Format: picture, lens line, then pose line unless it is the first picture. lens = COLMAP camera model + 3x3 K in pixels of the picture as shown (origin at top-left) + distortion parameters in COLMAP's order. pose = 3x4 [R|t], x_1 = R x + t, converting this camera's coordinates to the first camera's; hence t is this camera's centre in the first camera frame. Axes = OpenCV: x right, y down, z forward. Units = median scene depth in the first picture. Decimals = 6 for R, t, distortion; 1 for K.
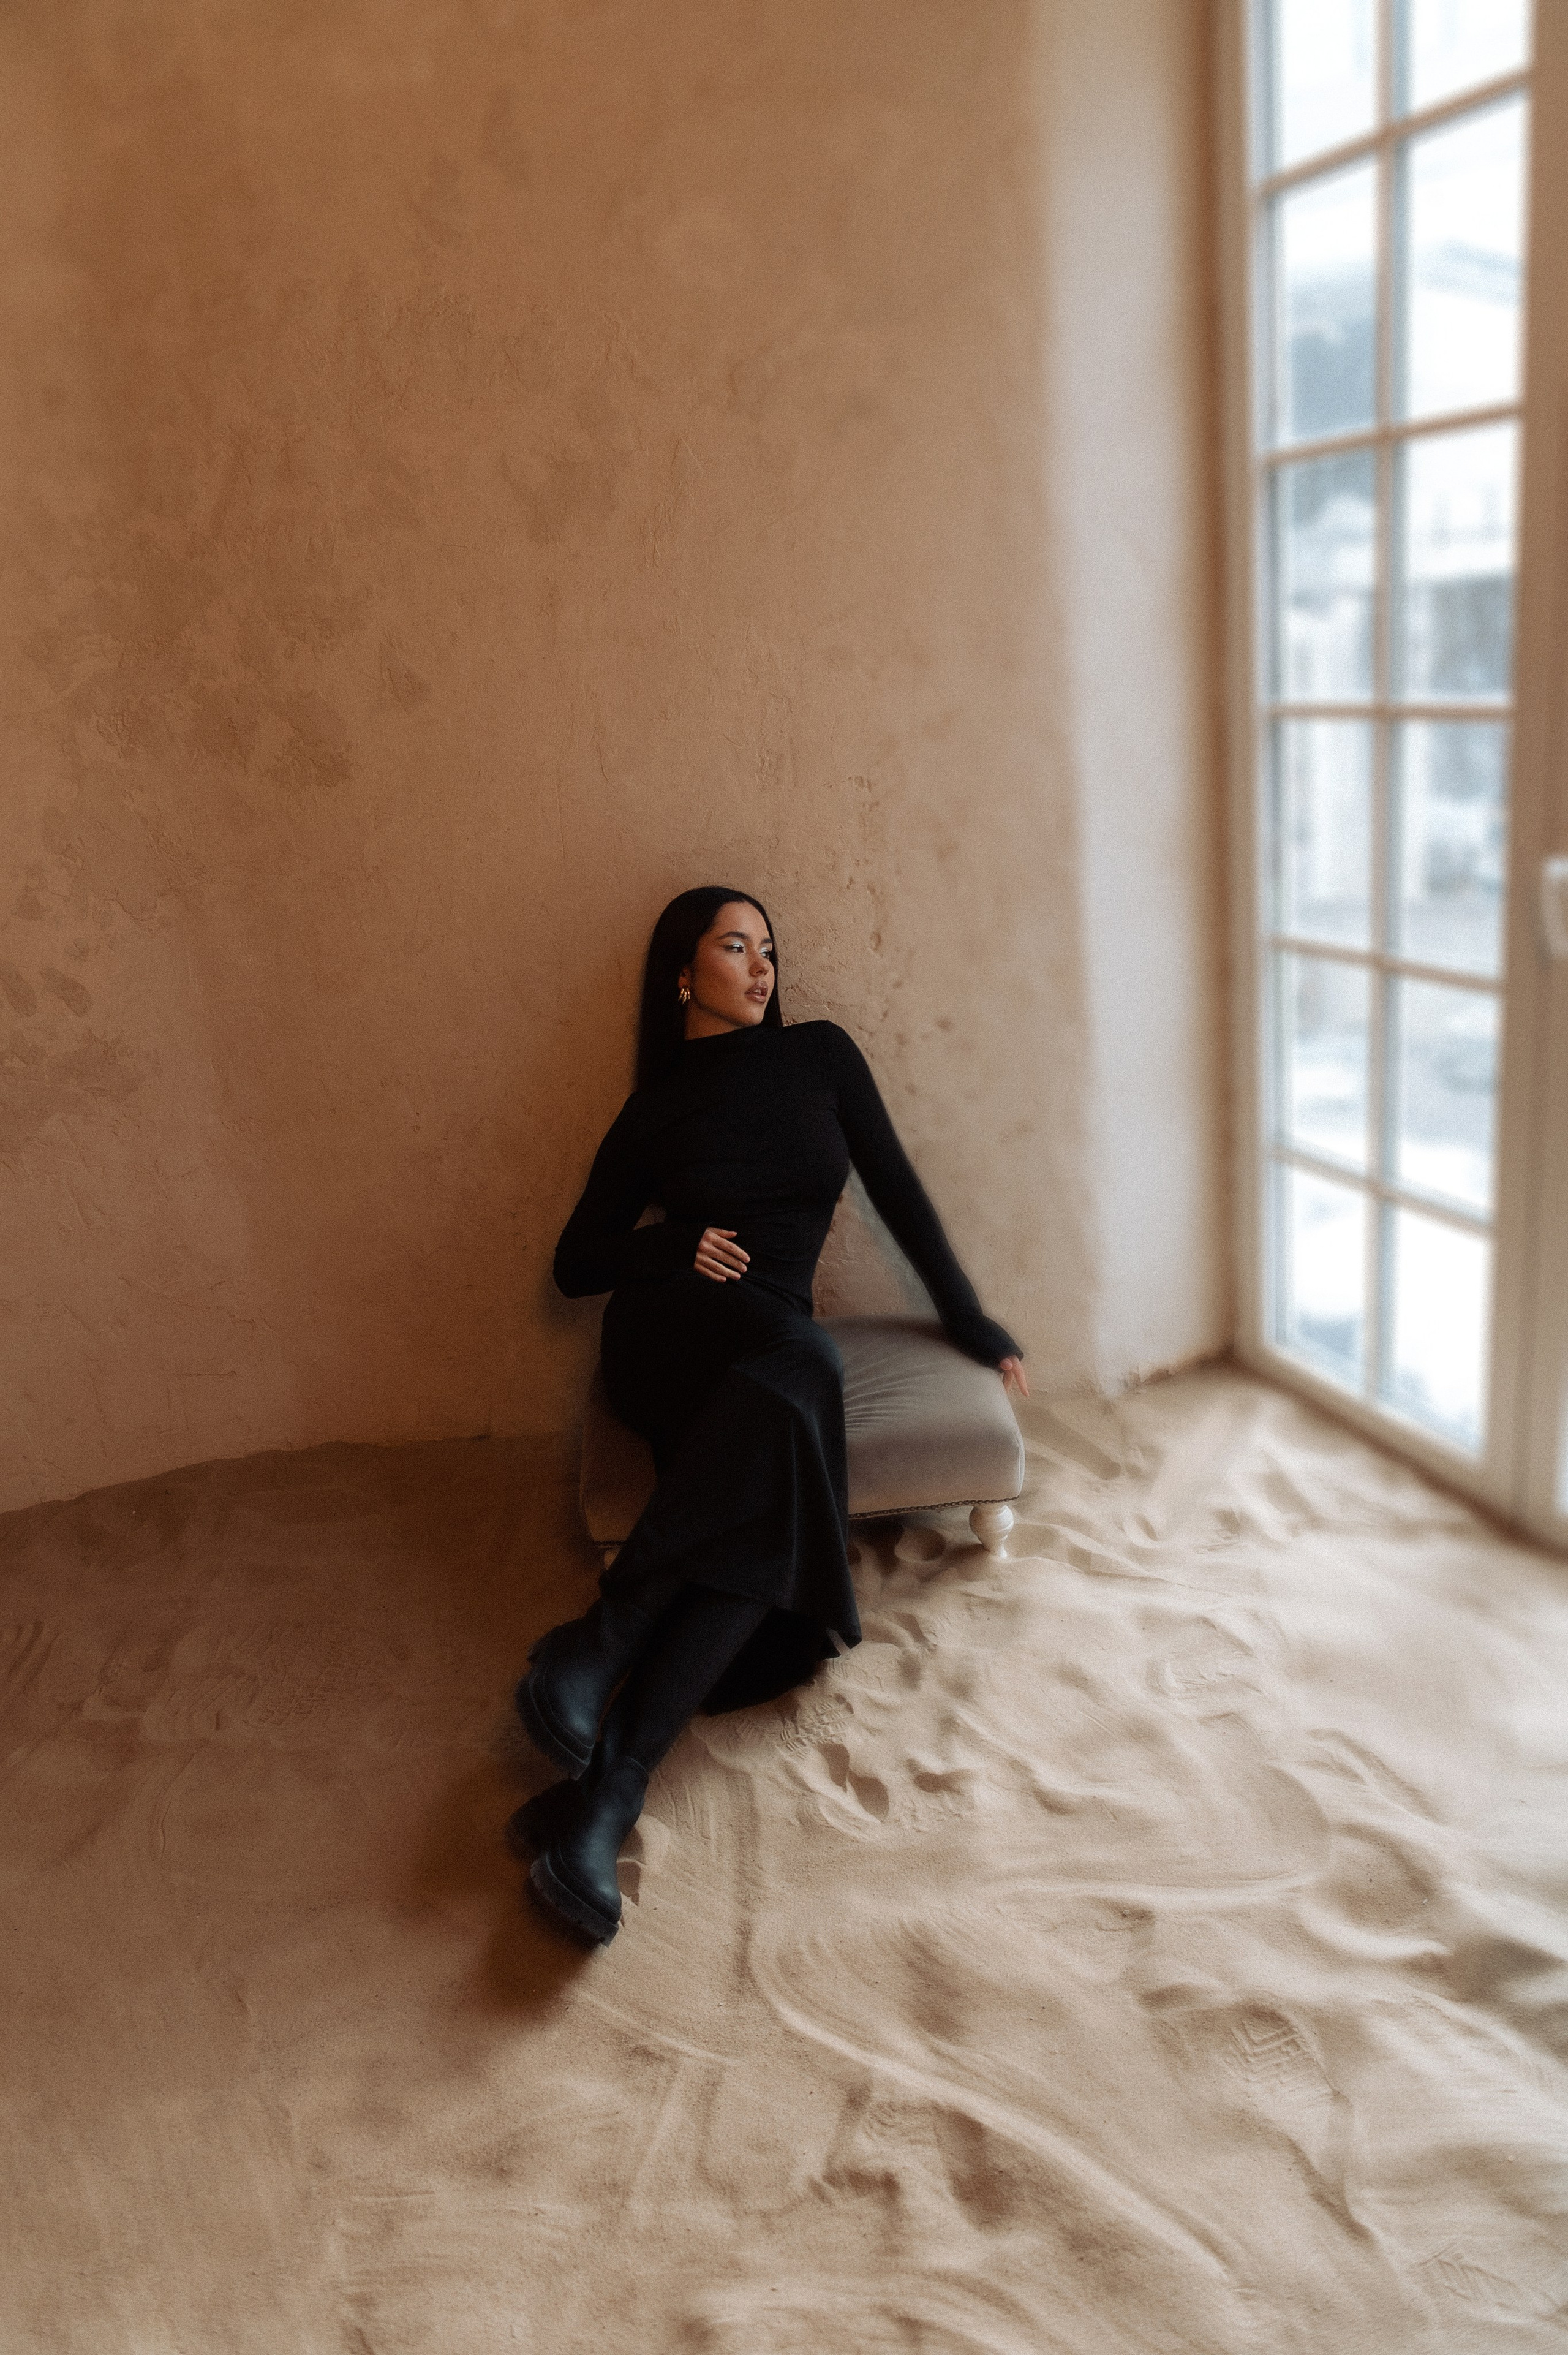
lens RADIAL K [[1656.6, 0, 784.0], [0, 1656.6, 1177.5], [0, 0, 1]] dist [-0.045748, 0.004959]
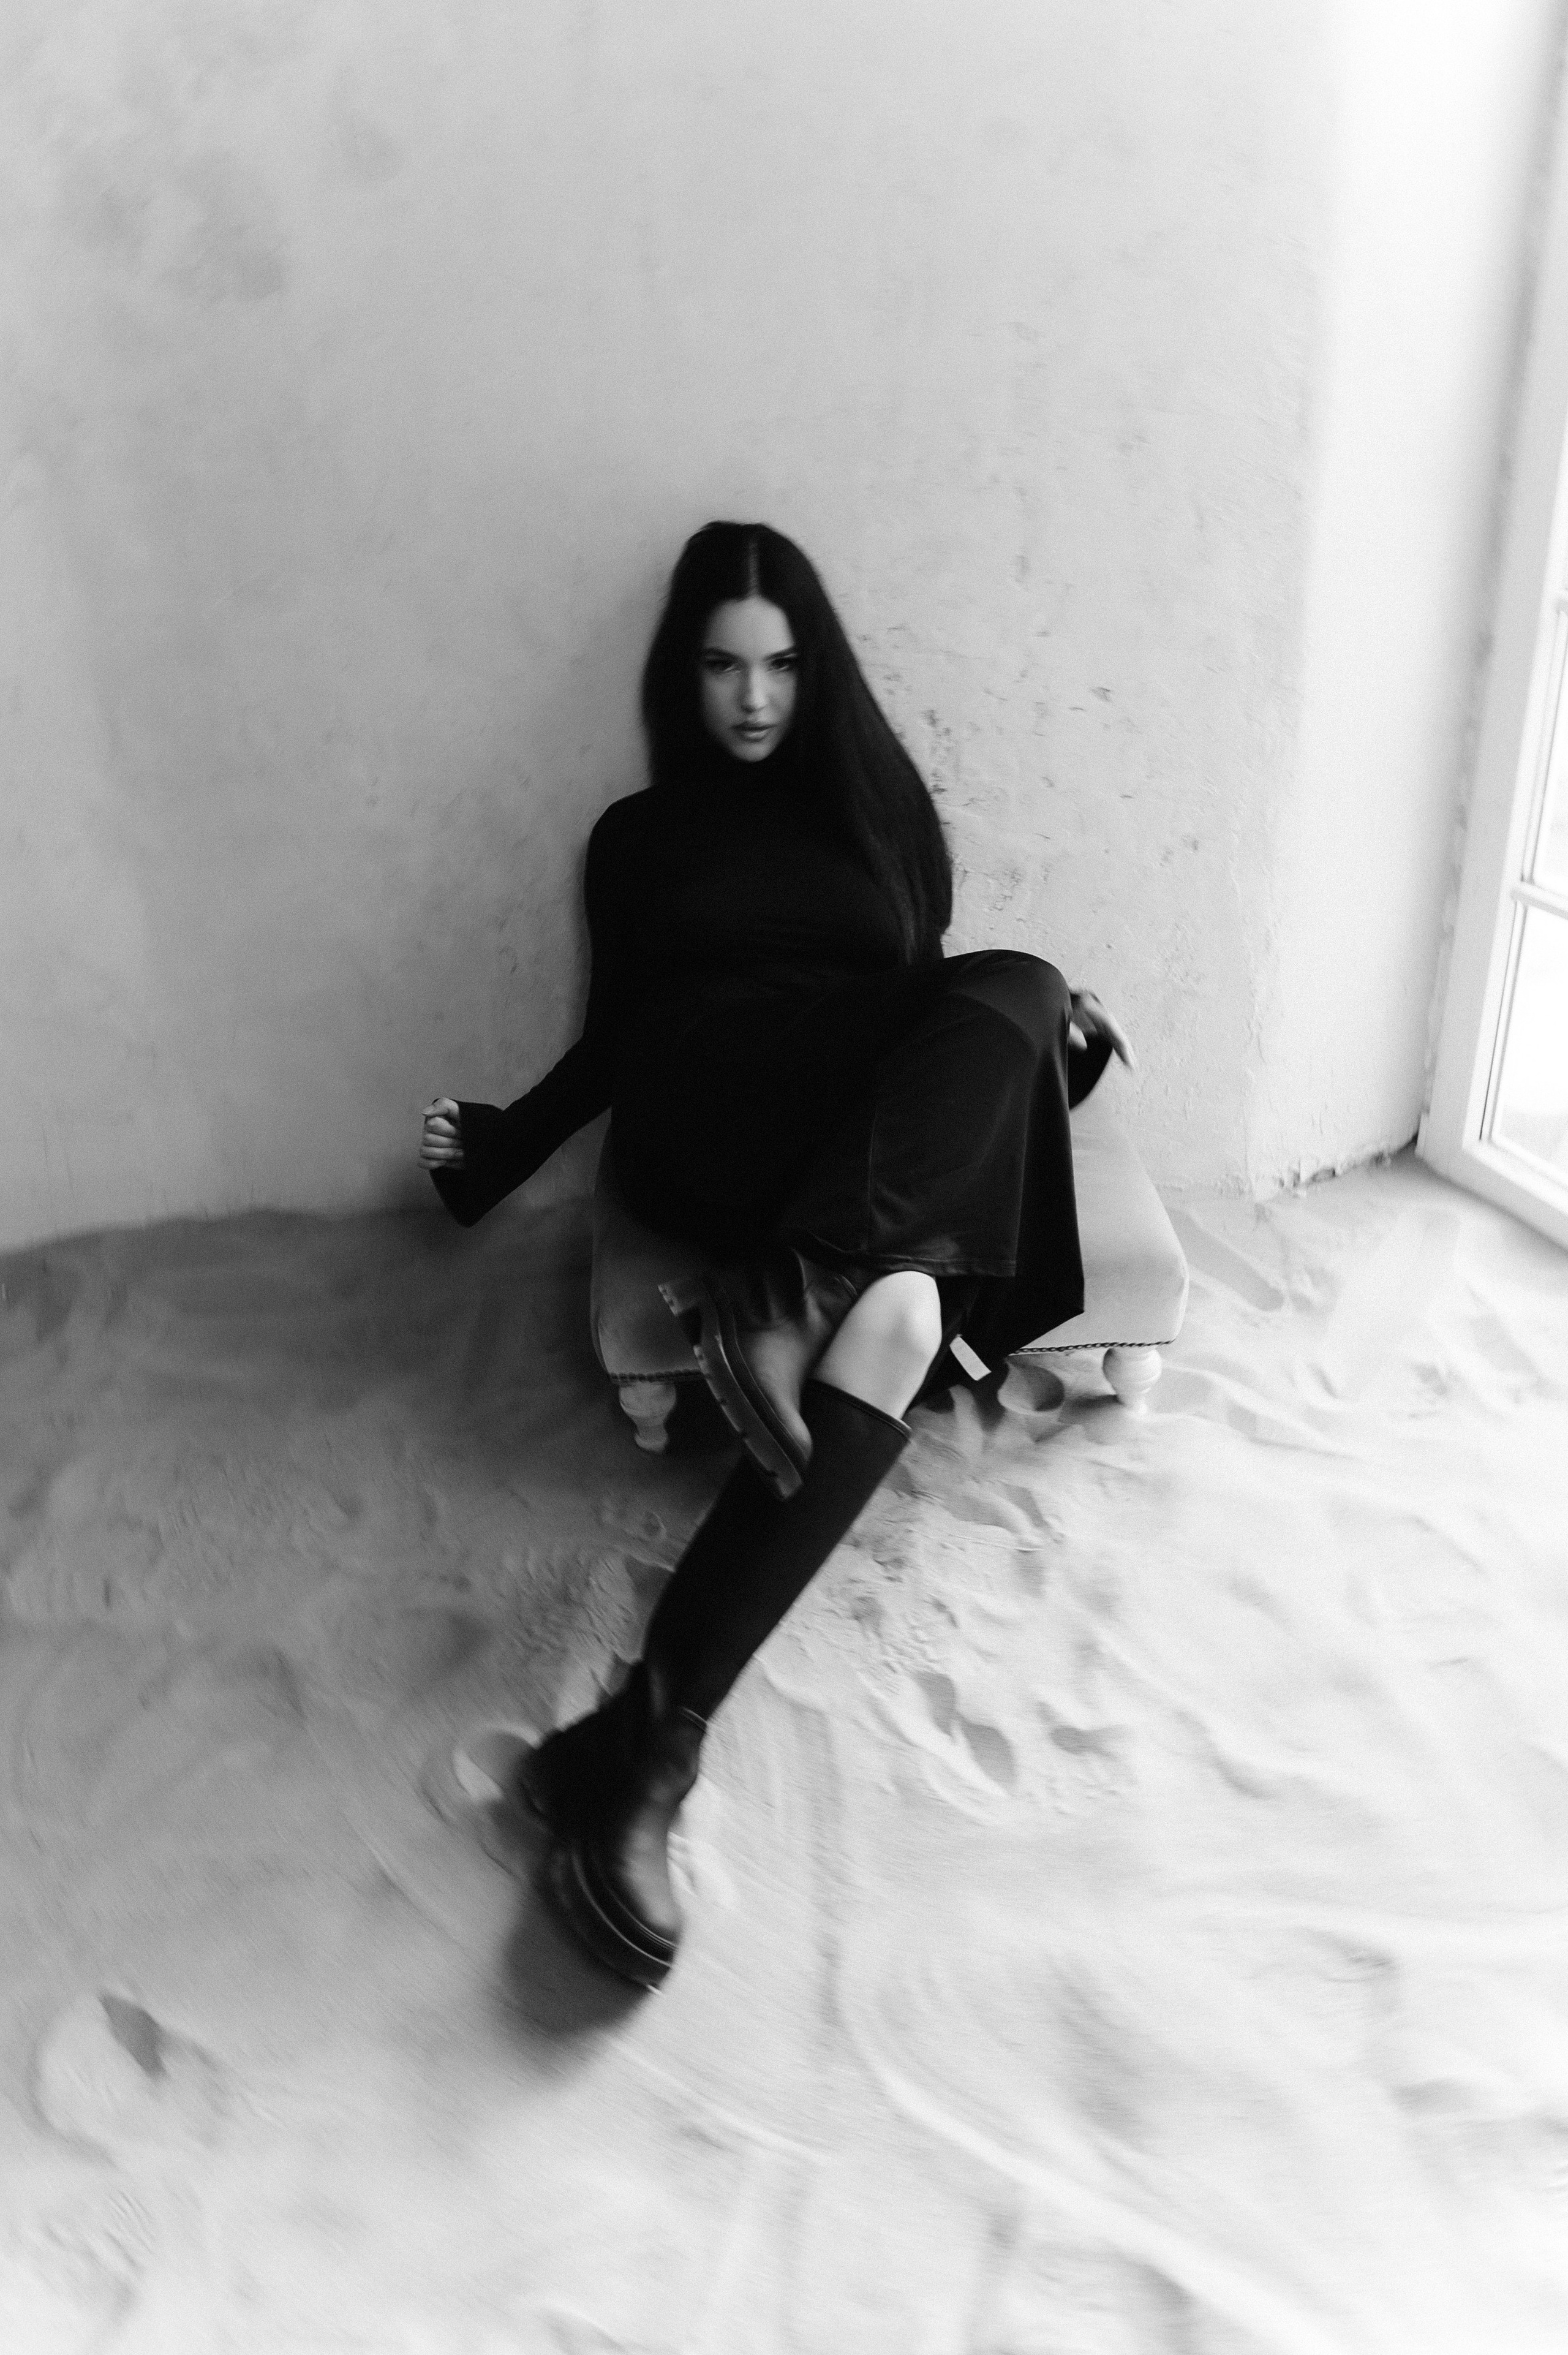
lens RADIAL K [[1757.2, 0, 788.6], [0, 1757.2, 1215.8], [0, 0, 1]] dist [-0.055160, -0.000324]
pose [[0.998556, 0.045371, 0.028751, -0.057823], [-0.049990, 0.980816, 0.188417, -0.004680], [-0.019651, -0.189582, 0.981668, 0.221533]]
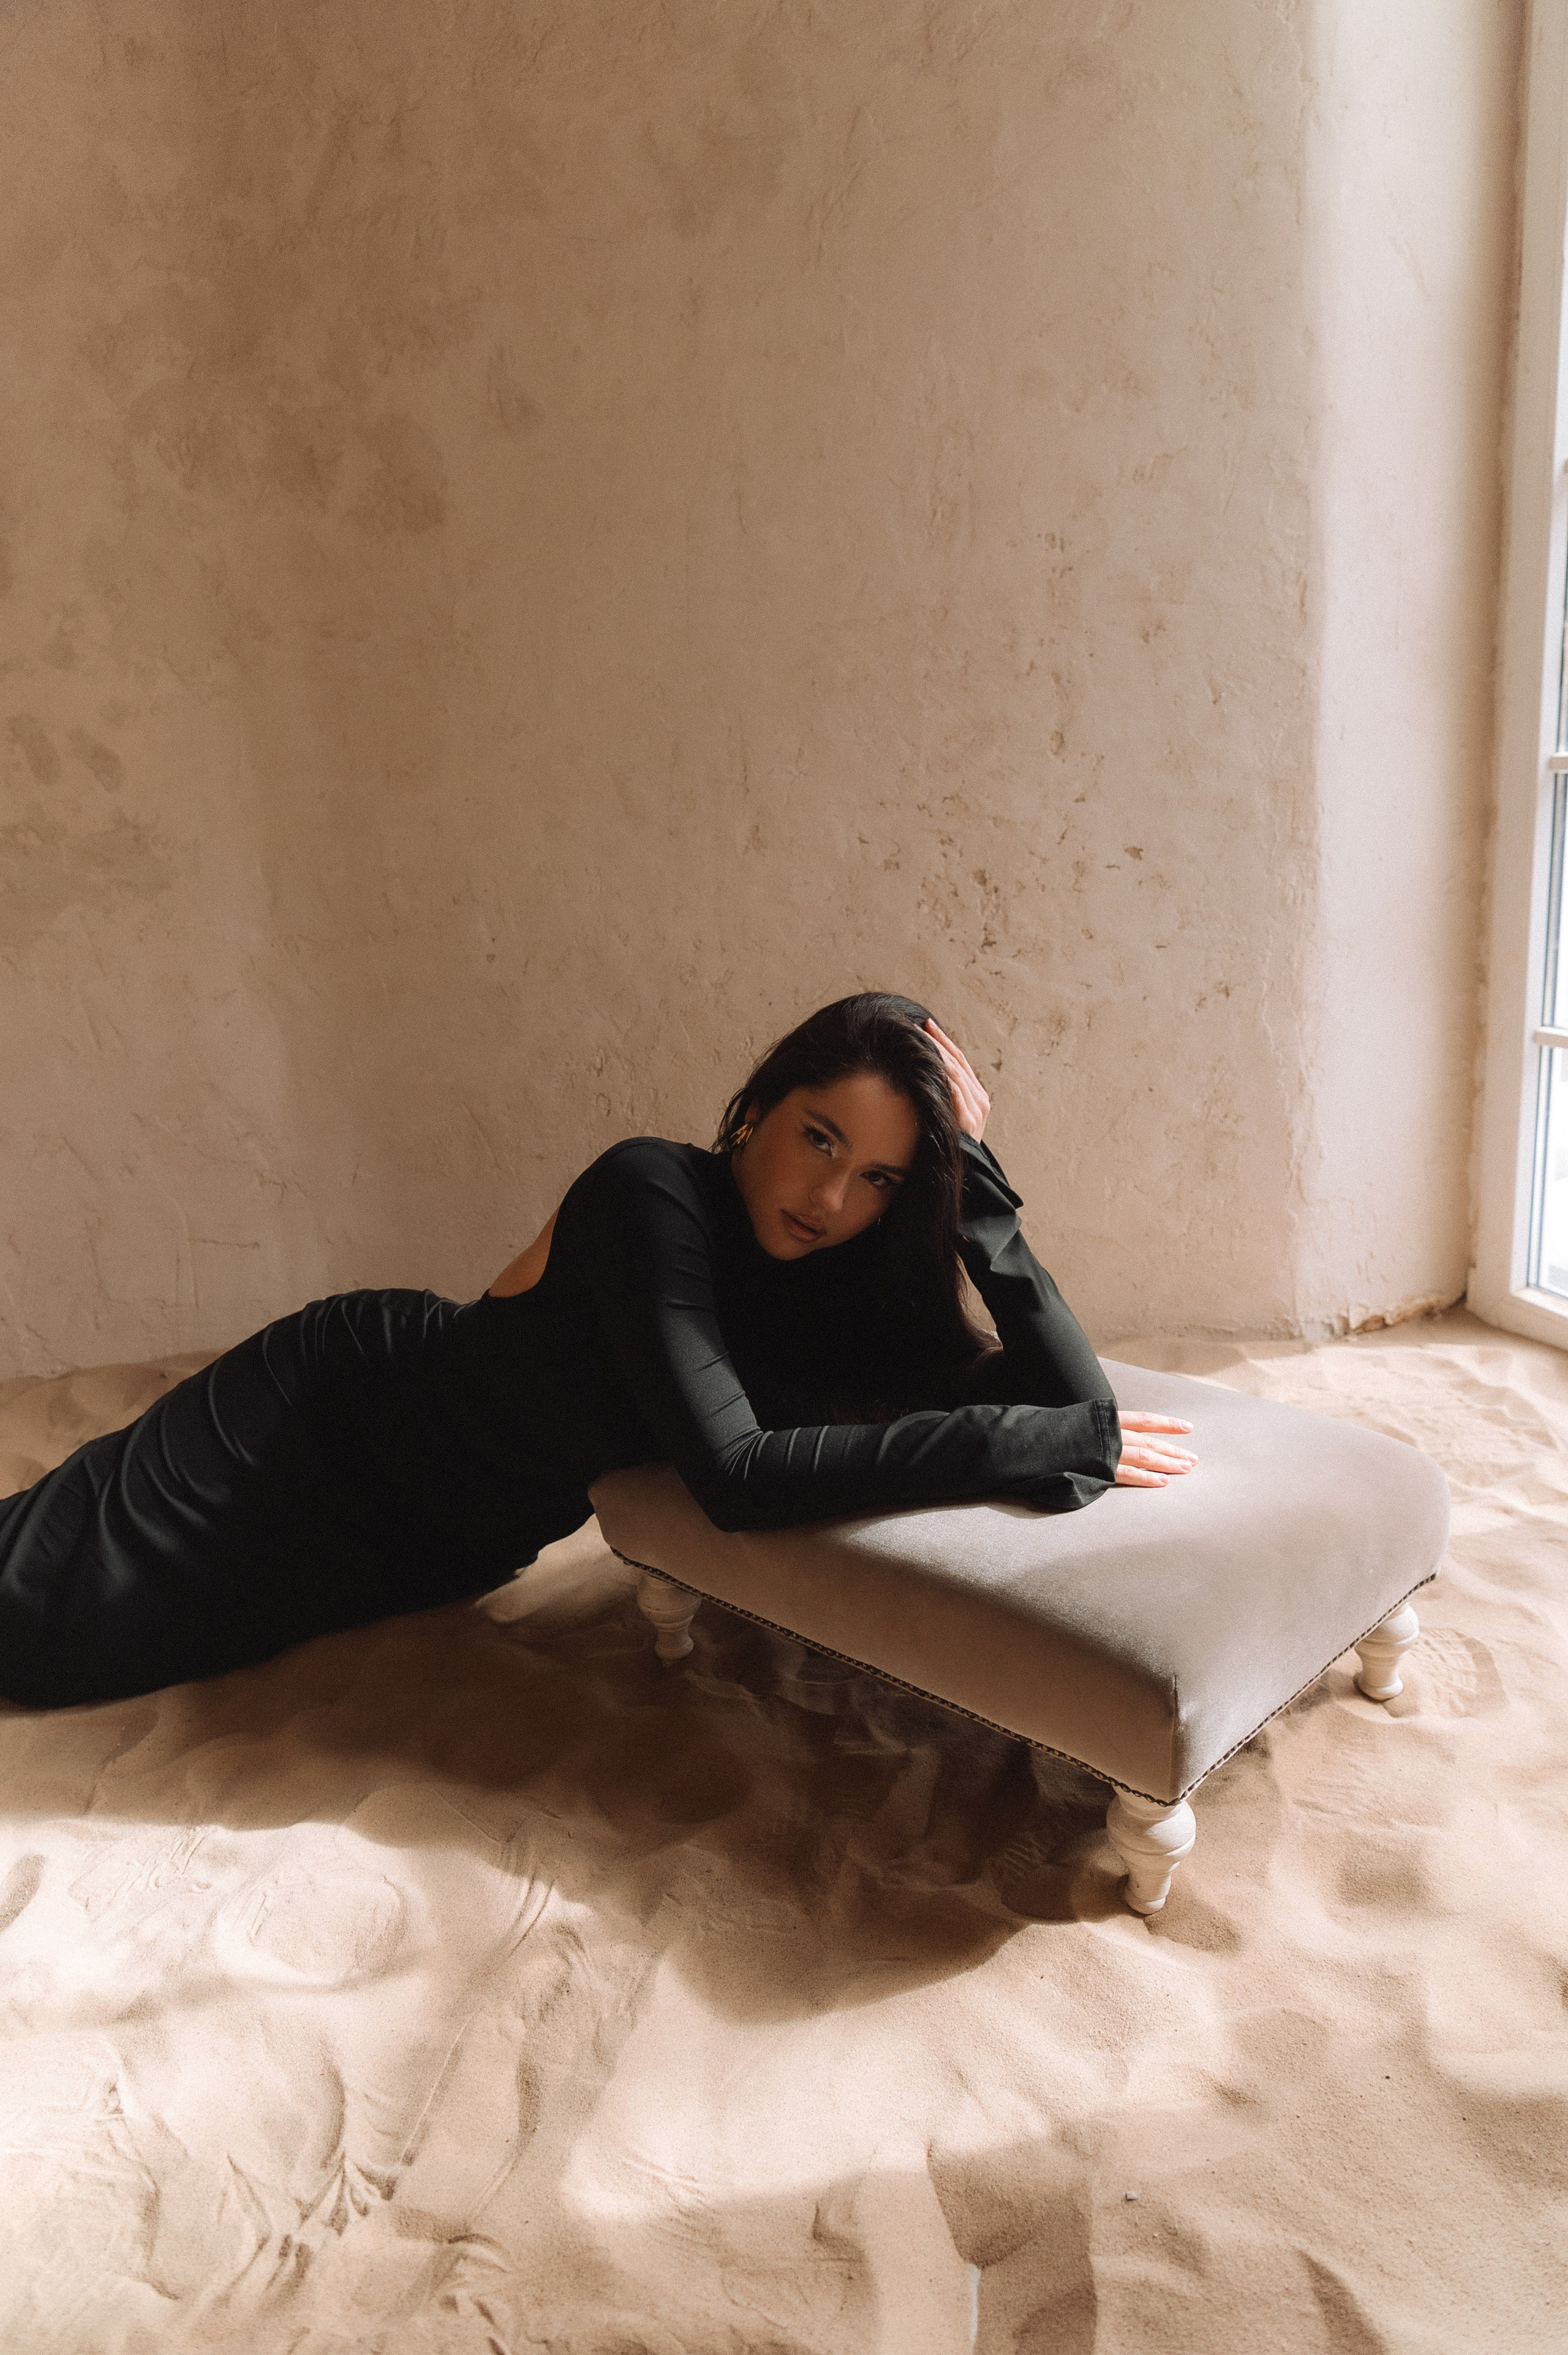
lens RADIAL K [[1631.8, 0, 784.0], [0, 1631.8, 1177.5], [0, 0, 1]] dist [-0.026961, 0.000671]
pose [[0.995004, 0.066430, -0.074523, -0.005169], [-0.071530, 0.995119, -0.067982, 0.145755], [0.069643, 0.072973, 0.994899, 0.220544]]
